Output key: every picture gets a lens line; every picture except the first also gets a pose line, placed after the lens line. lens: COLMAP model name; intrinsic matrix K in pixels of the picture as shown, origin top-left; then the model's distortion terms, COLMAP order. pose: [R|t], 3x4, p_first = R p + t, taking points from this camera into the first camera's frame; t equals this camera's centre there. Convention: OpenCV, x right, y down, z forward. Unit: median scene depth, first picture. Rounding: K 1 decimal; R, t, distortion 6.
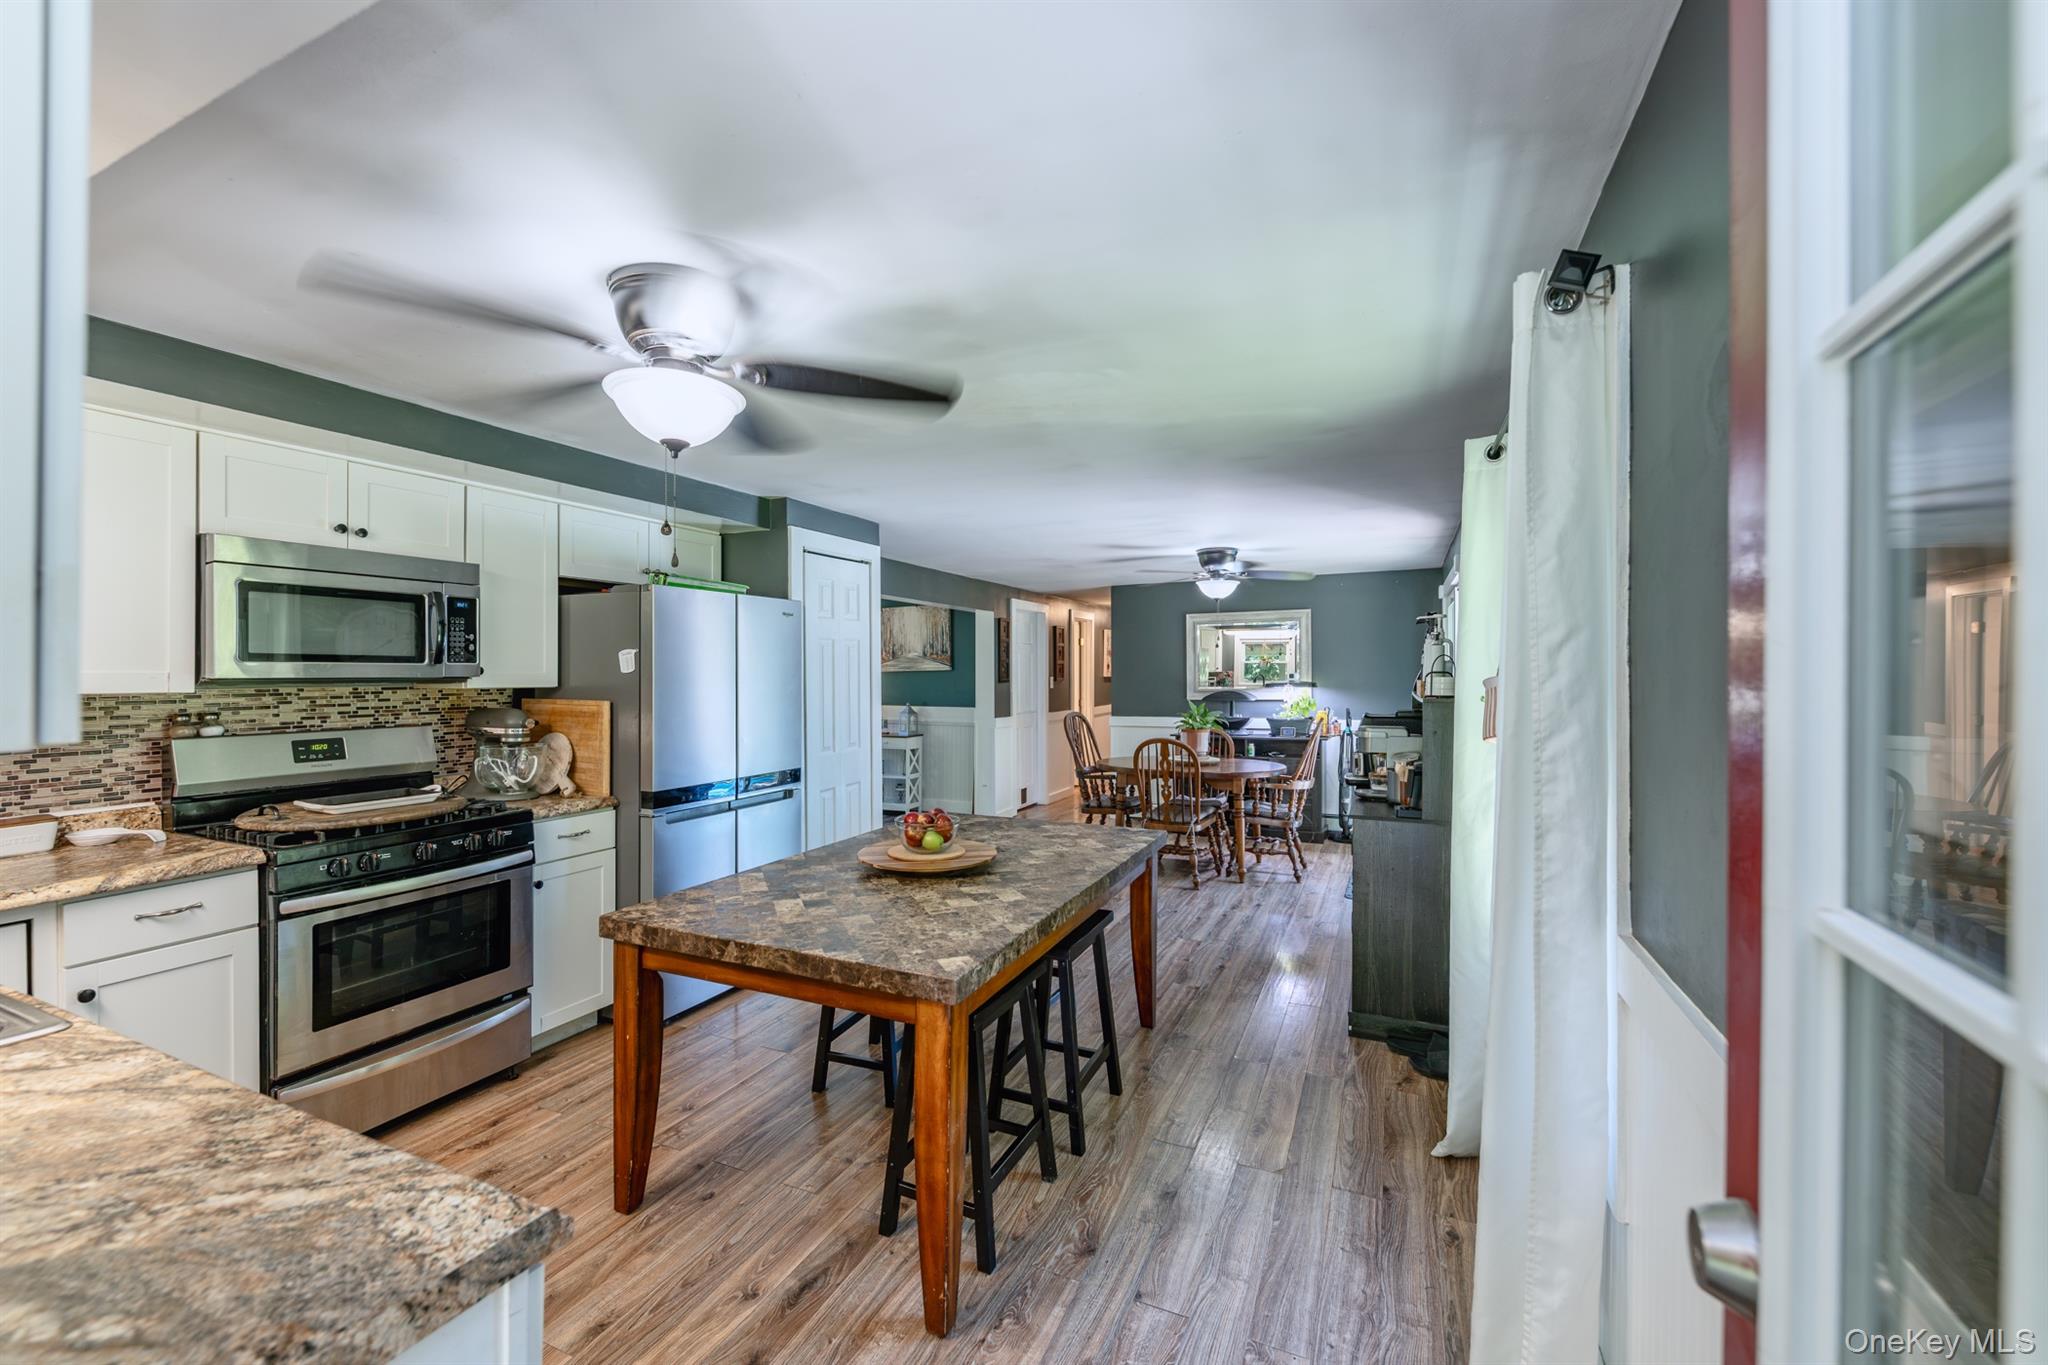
lens RADIAL K [[858.3, 0, 1024.0], [0, 858.3, 682.5], [0, 0, 1]] dist [0.006783, -0.004843]
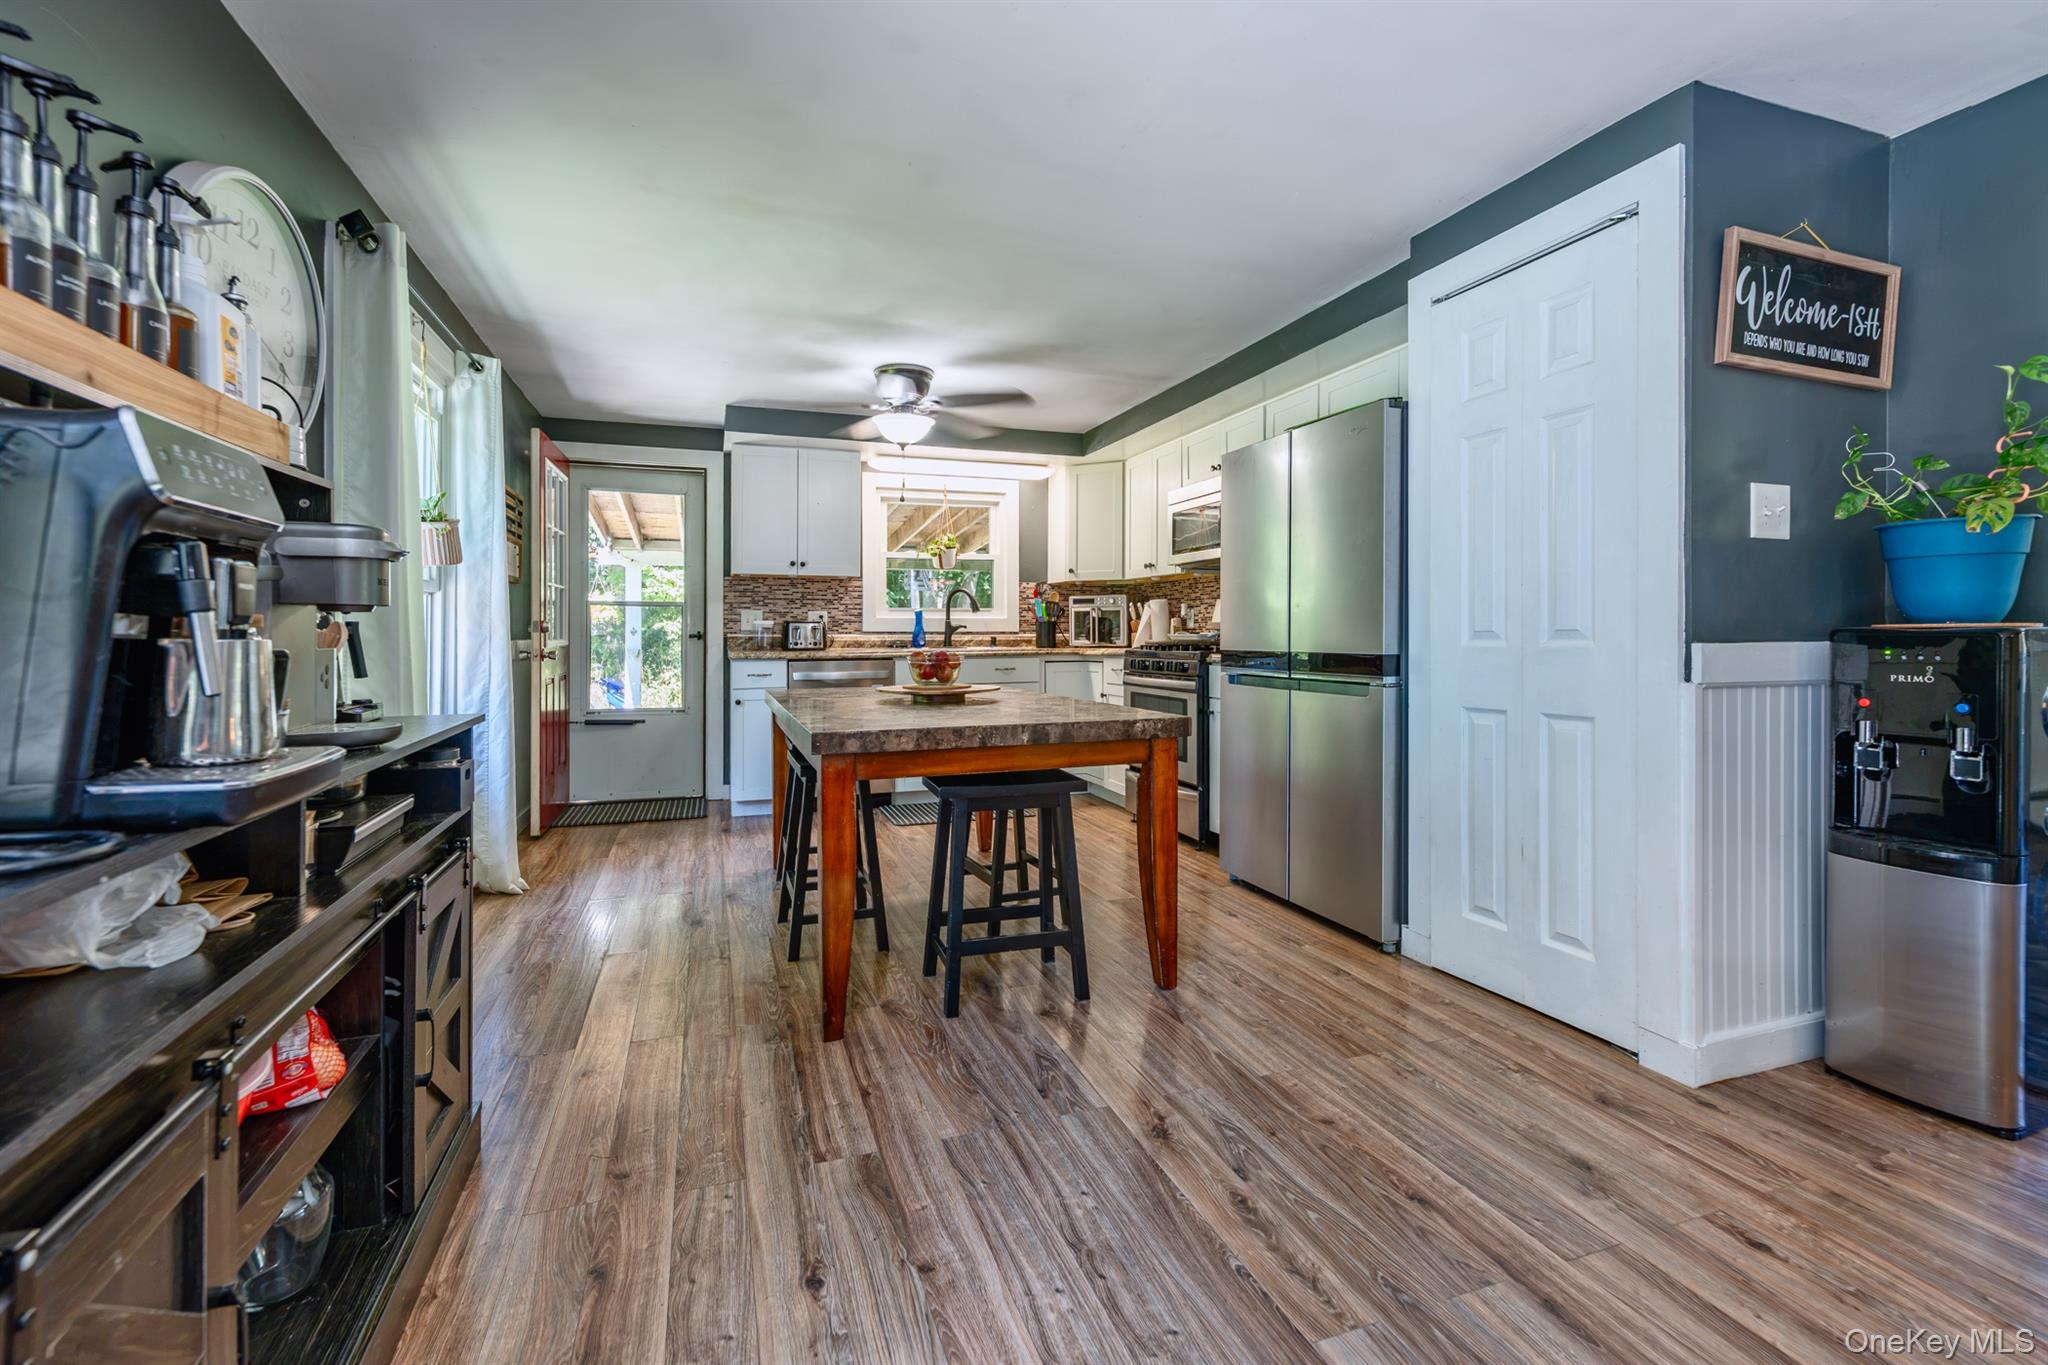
lens RADIAL K [[846.3, 0, 994.3], [0, 846.3, 635.1], [0, 0, 1]] dist [0.000607, -0.000010]
pose [[-0.740758, 0.002409, -0.671767, 0.568794], [-0.008849, 0.999872, 0.013343, 0.113634], [0.671713, 0.015828, -0.740642, 1.840109]]
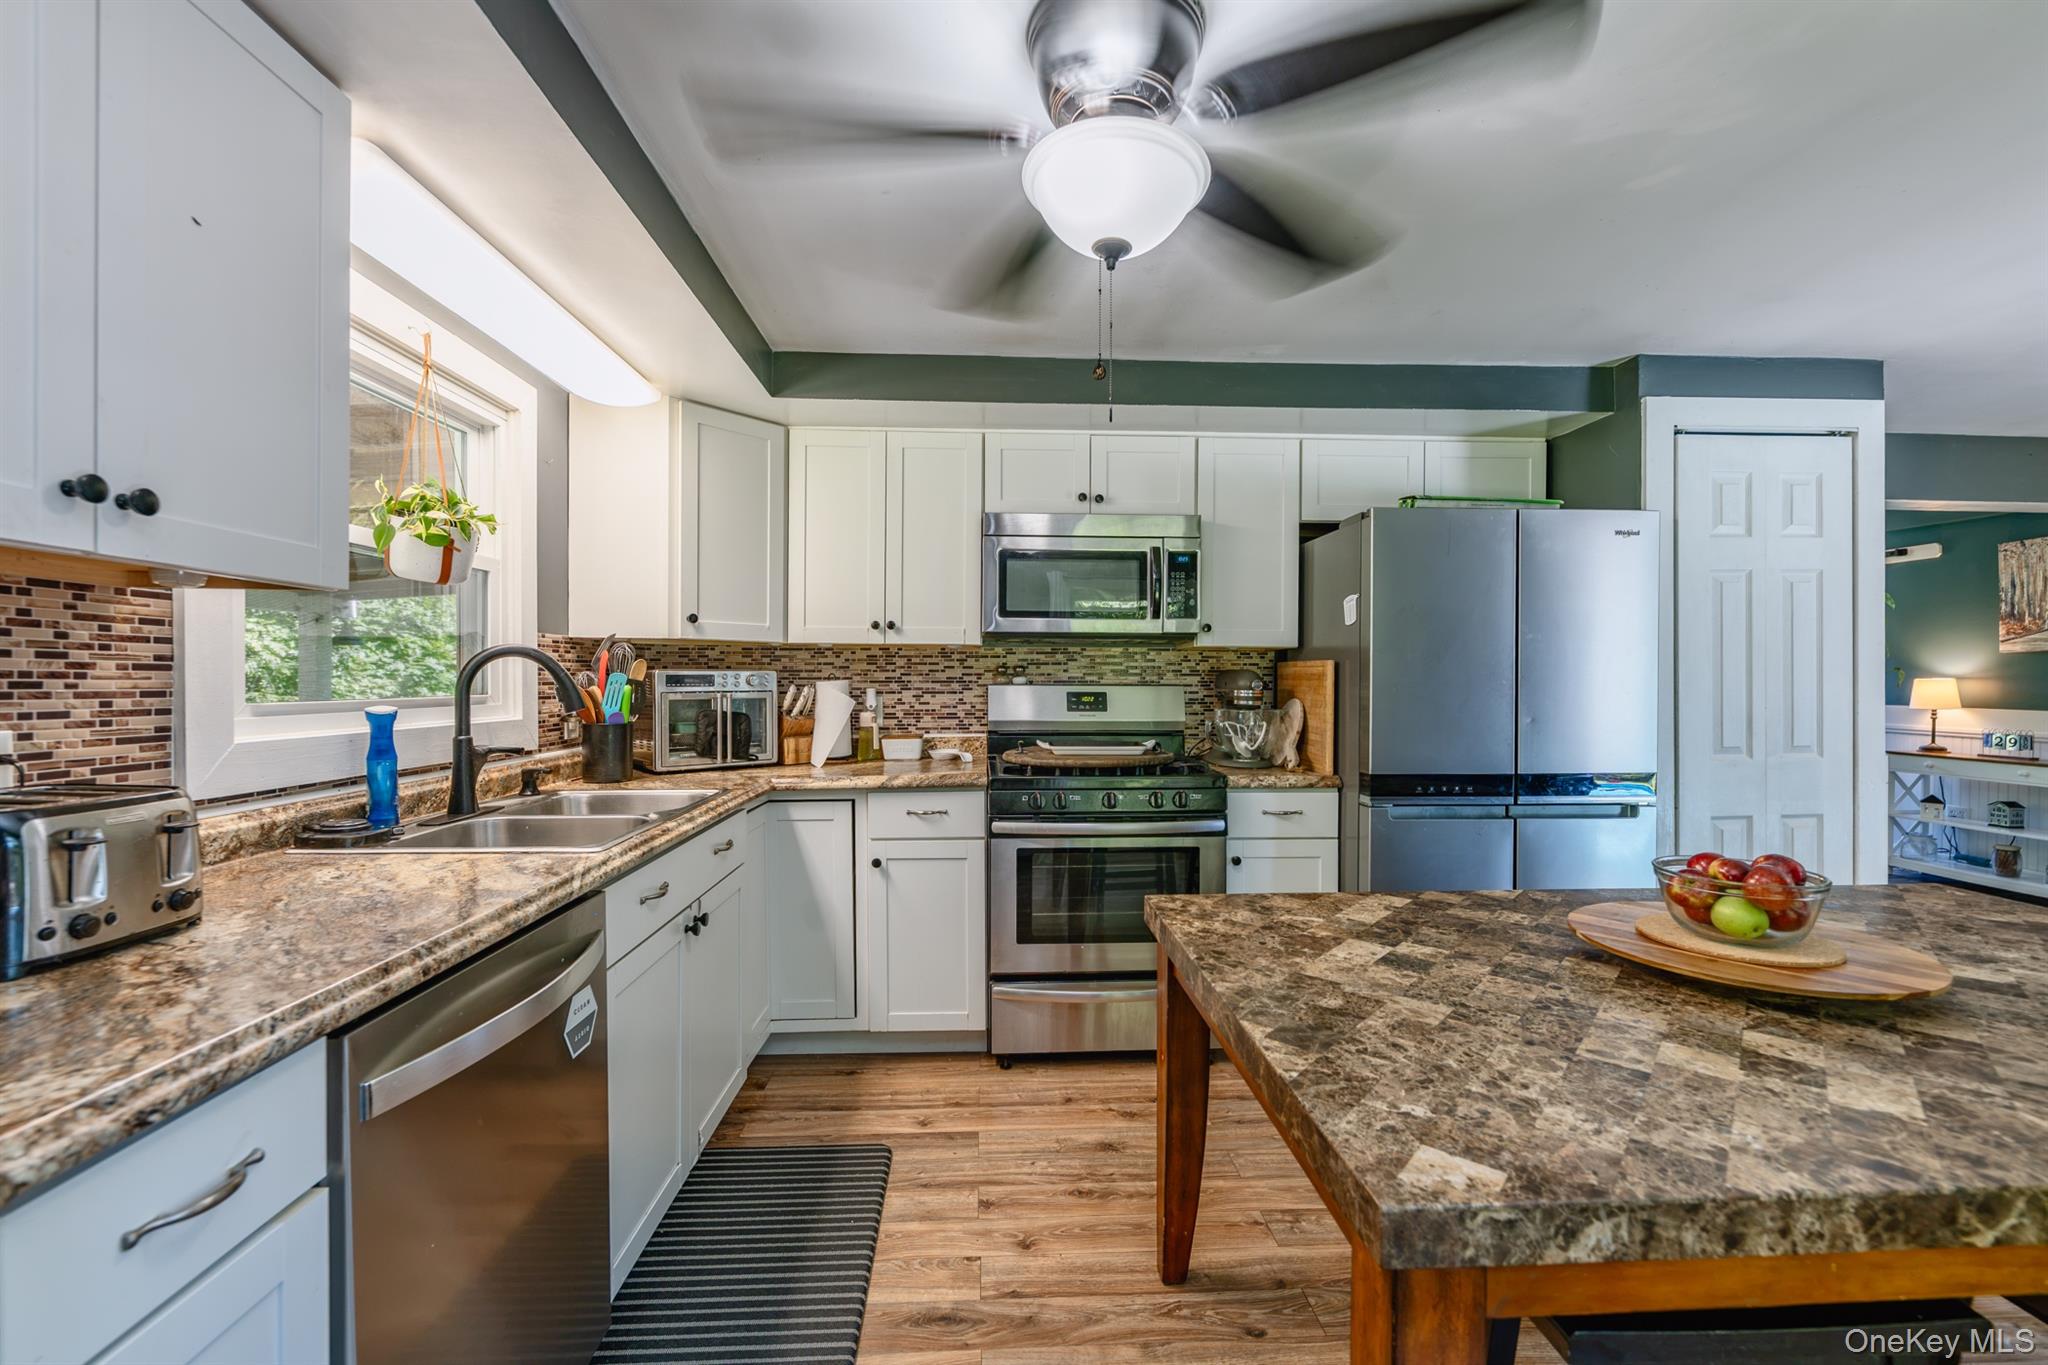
lens RADIAL K [[852.4, 0, 1010.3], [0, 852.4, 690.8], [0, 0, 1]] dist [0.001169, -0.000797]
pose [[0.443298, 0.010630, -0.896311, 0.135439], [-0.014913, 0.999879, 0.004483, 0.061600], [0.896250, 0.011379, 0.443403, 0.421311]]
